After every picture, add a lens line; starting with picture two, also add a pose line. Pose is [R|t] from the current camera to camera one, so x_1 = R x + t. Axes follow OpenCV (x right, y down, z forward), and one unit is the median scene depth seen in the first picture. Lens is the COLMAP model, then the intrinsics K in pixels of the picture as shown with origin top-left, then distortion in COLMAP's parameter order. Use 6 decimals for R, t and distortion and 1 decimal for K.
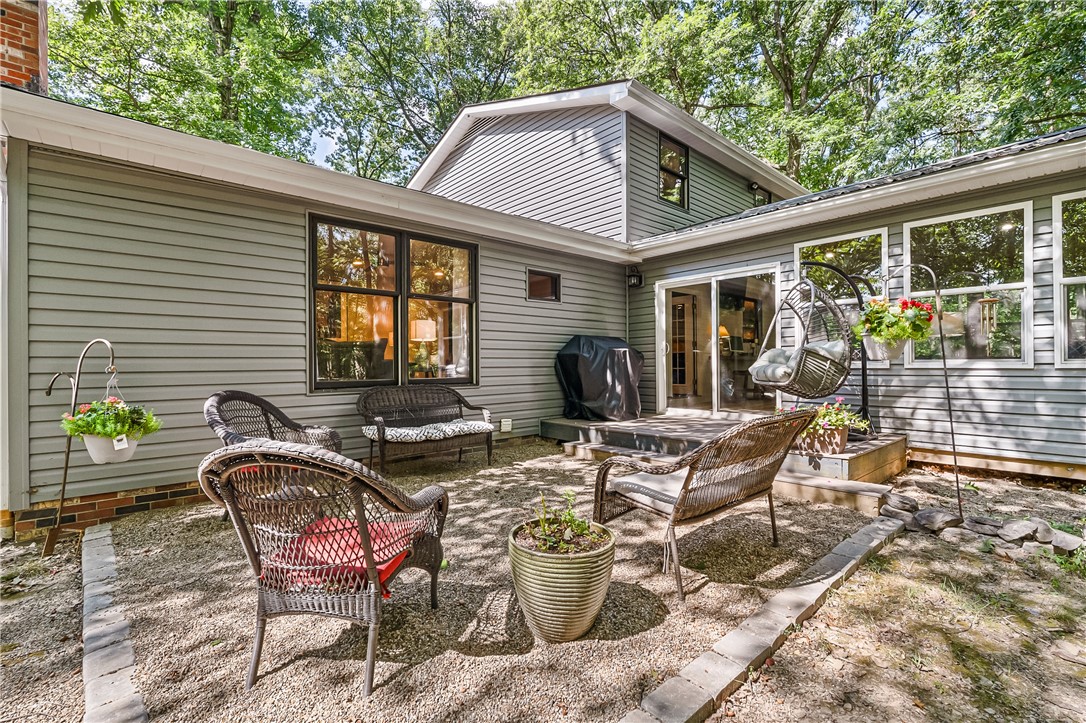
lens RADIAL K [[484.8, 0, 547.3], [0, 484.8, 363.4], [0, 0, 1]] dist [-0.005492, -0.002417]
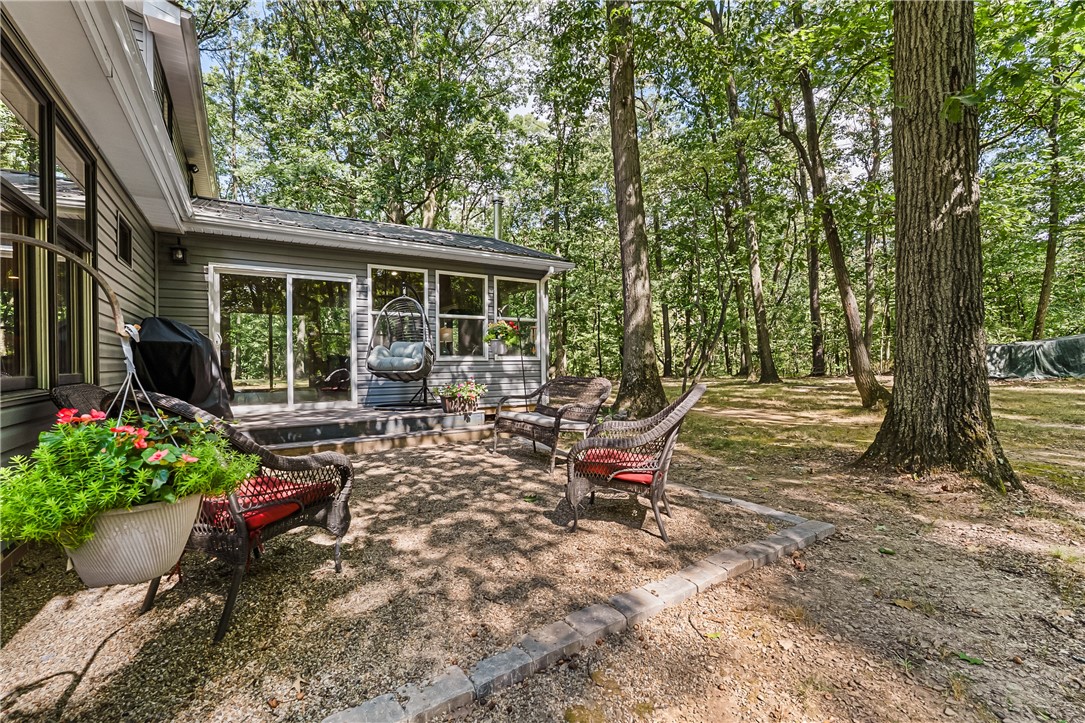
lens RADIAL K [[484.4, 0, 549.4], [0, 484.4, 364.0], [0, 0, 1]] dist [-0.005492, -0.002417]
pose [[0.151215, 0.001856, 0.988499, -0.768027], [0.003174, 0.999992, -0.002363, 0.024450], [-0.988496, 0.003495, 0.151208, 0.382141]]
